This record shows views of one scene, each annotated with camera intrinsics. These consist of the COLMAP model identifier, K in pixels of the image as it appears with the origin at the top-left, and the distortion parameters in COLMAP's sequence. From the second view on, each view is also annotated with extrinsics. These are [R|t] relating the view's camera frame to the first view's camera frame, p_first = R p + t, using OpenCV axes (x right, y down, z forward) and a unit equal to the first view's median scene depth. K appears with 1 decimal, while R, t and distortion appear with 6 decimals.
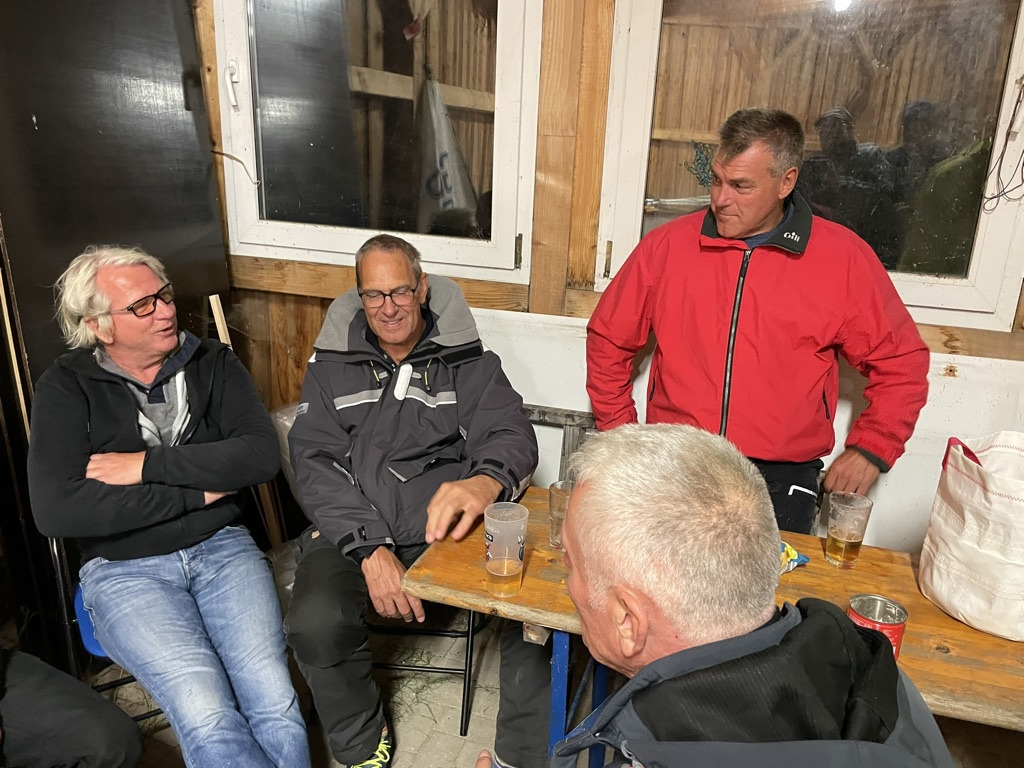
lens RADIAL K [[758.8, 0, 512.0], [0, 758.8, 384.0], [0, 0, 1]] dist [0.005423, 0.001092]
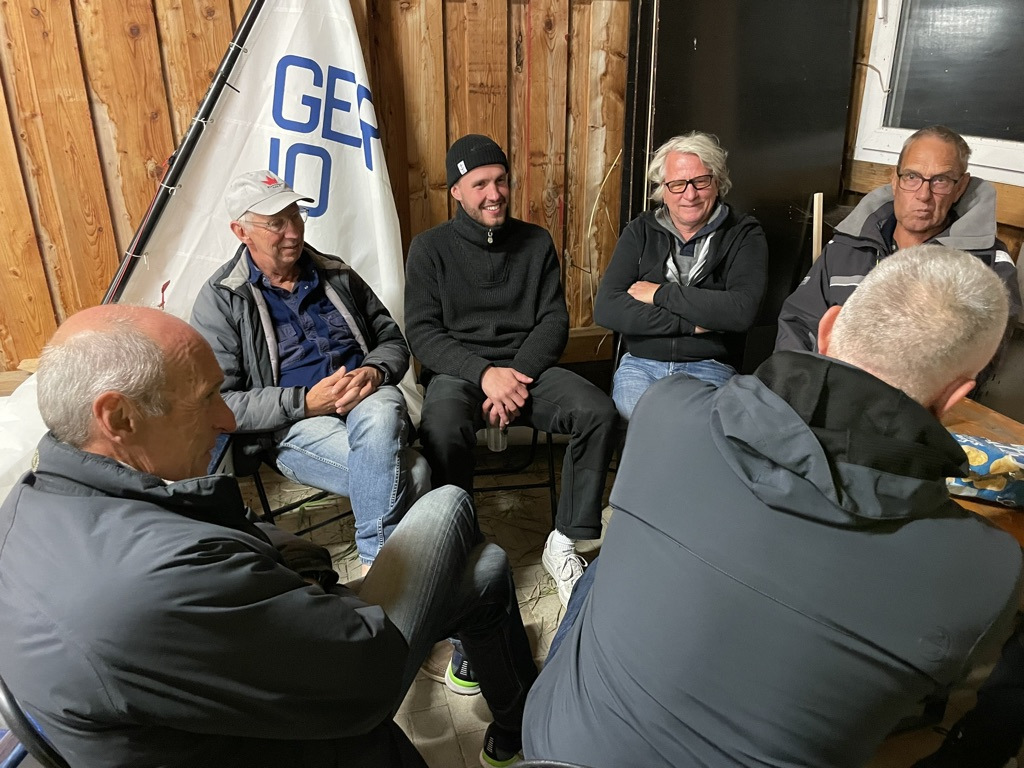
lens RADIAL K [[758.8, 0, 512.0], [0, 758.8, 384.0], [0, 0, 1]] dist [0.005423, 0.001092]
pose [[0.528176, 0.259884, -0.808387, 0.535837], [-0.195109, 0.963685, 0.182331, 0.060667], [0.826415, 0.061421, 0.559701, -0.014446]]
